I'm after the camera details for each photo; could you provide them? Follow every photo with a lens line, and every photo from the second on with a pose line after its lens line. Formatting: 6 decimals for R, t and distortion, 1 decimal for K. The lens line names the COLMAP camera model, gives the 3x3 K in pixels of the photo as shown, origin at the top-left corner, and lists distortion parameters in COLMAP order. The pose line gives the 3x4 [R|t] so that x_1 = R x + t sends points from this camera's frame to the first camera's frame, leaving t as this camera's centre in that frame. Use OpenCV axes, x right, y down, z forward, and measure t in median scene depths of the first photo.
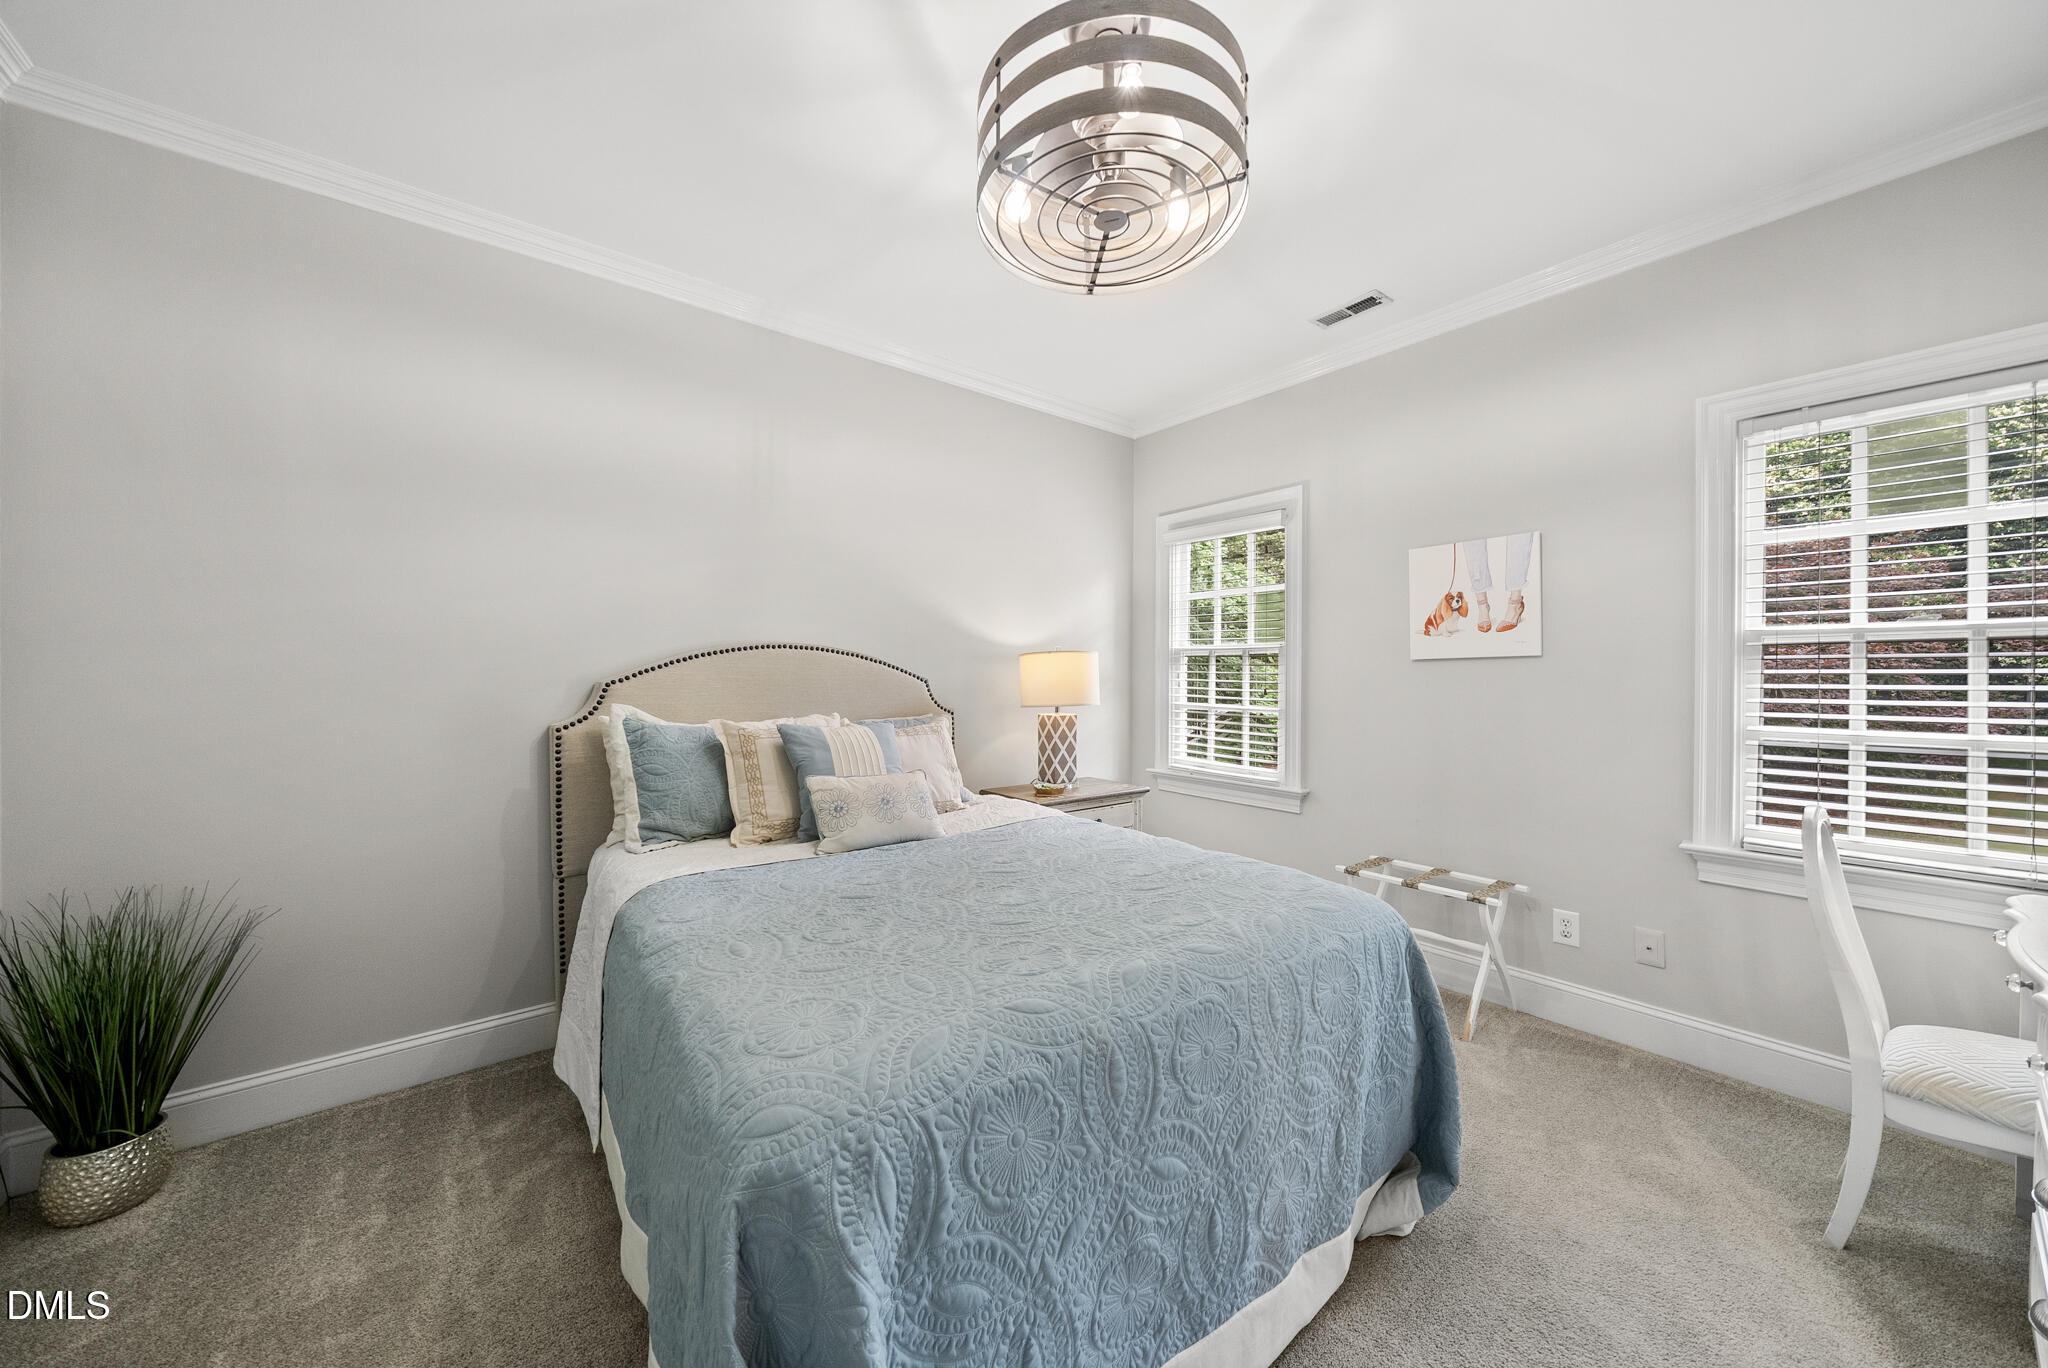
lens RADIAL K [[709.2, 0, 1023.6], [0, 709.2, 687.6], [0, 0, 1]] dist [-0.007817, 0.000054]
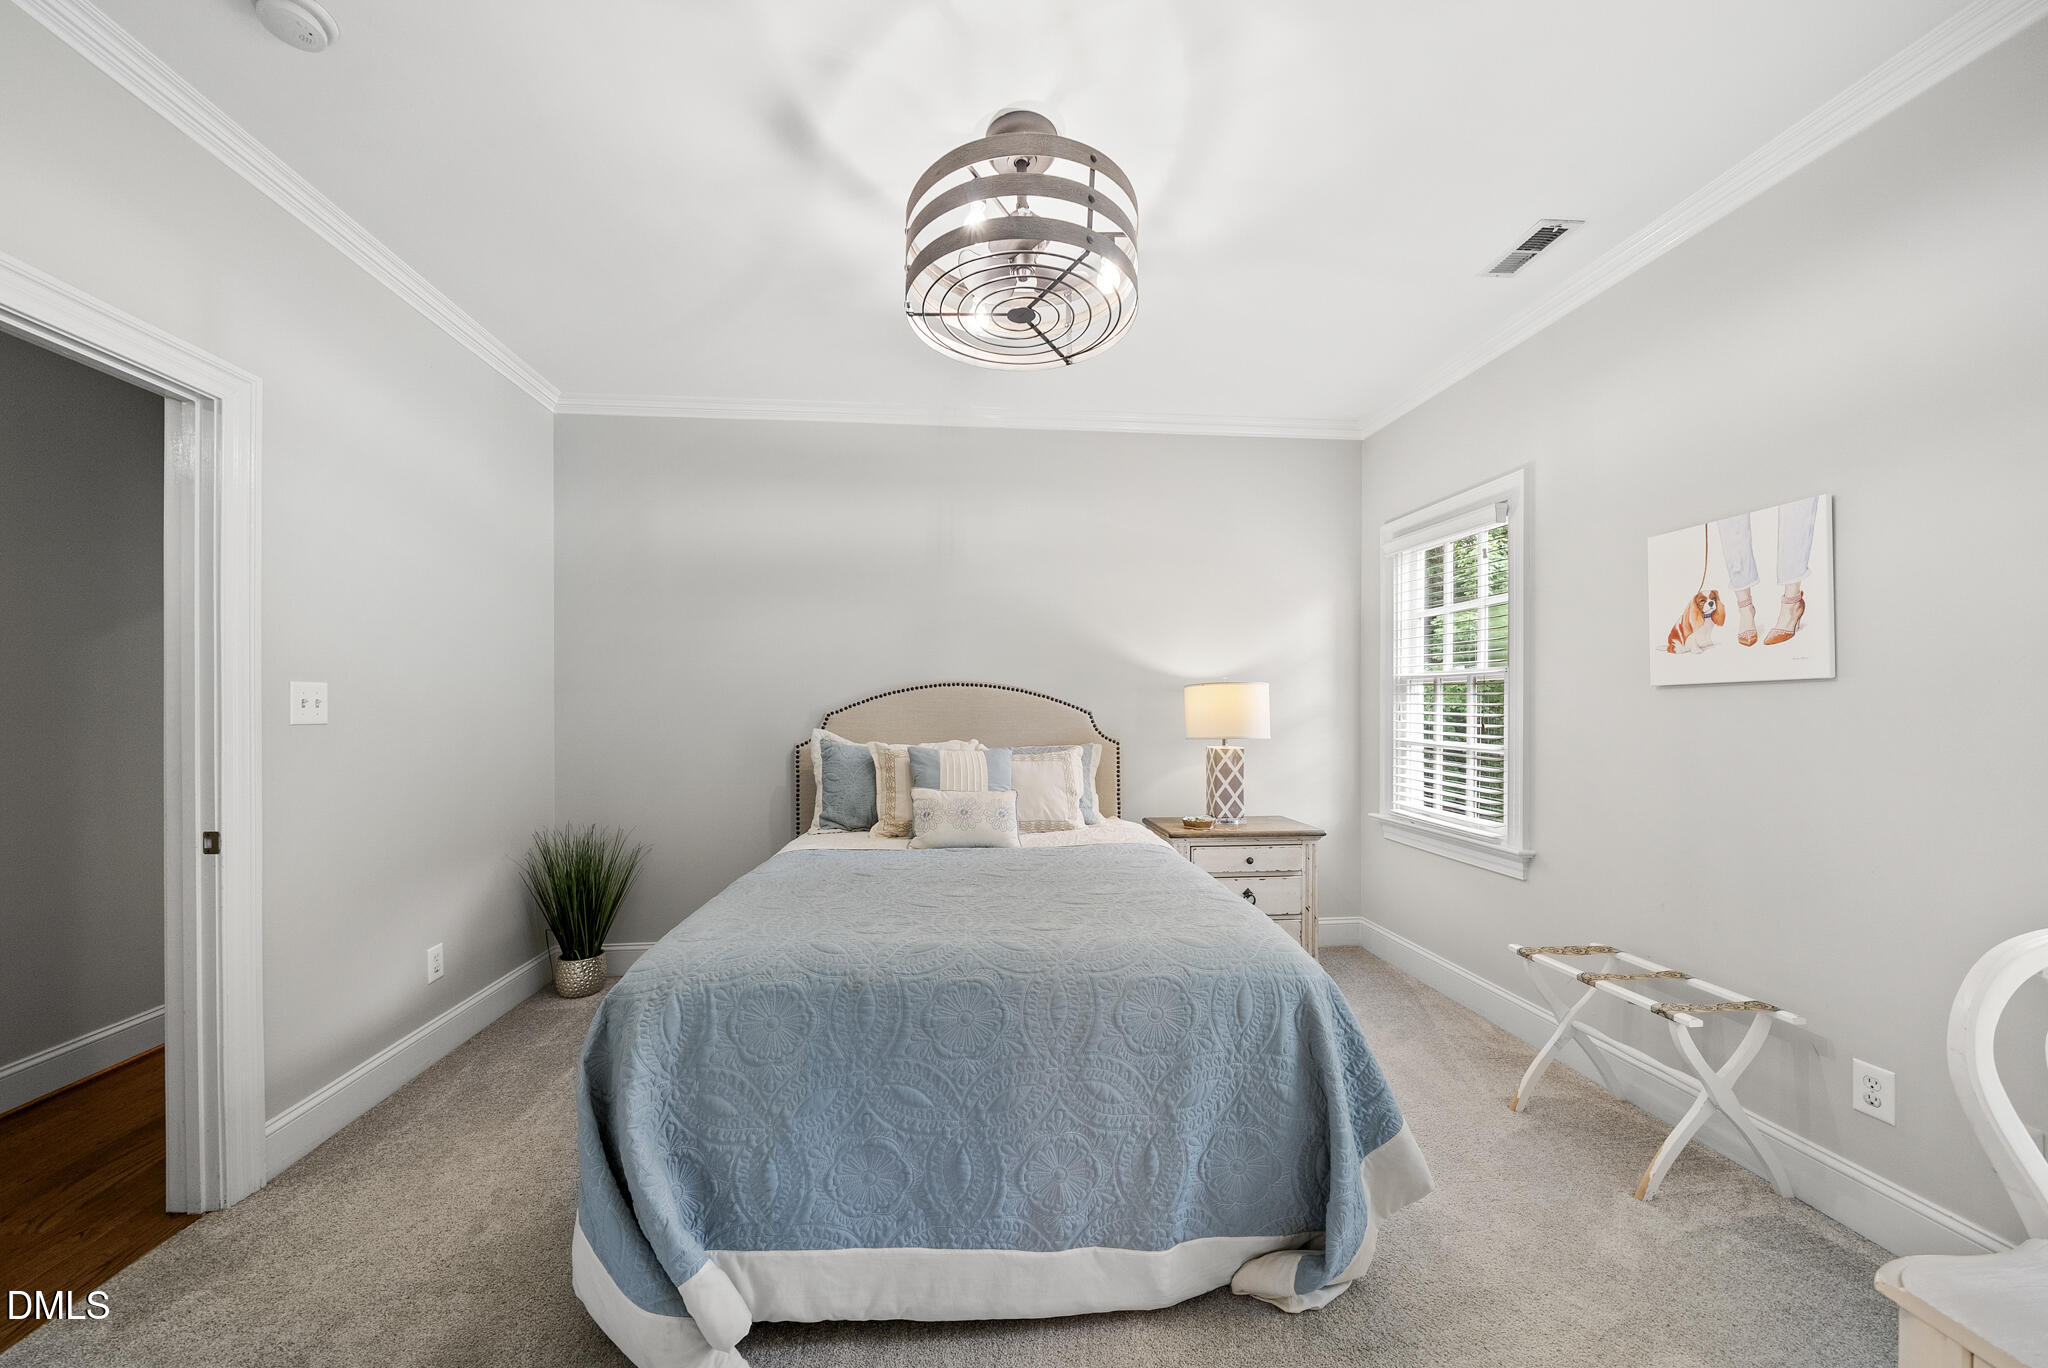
lens RADIAL K [[735.9, 0, 1020.5], [0, 735.9, 718.2], [0, 0, 1]] dist [-0.009863, -0.000065]
pose [[0.837134, 0.006850, -0.546955, 0.459966], [-0.007291, 0.999972, 0.001364, -0.002244], [0.546949, 0.002846, 0.837161, -0.001177]]
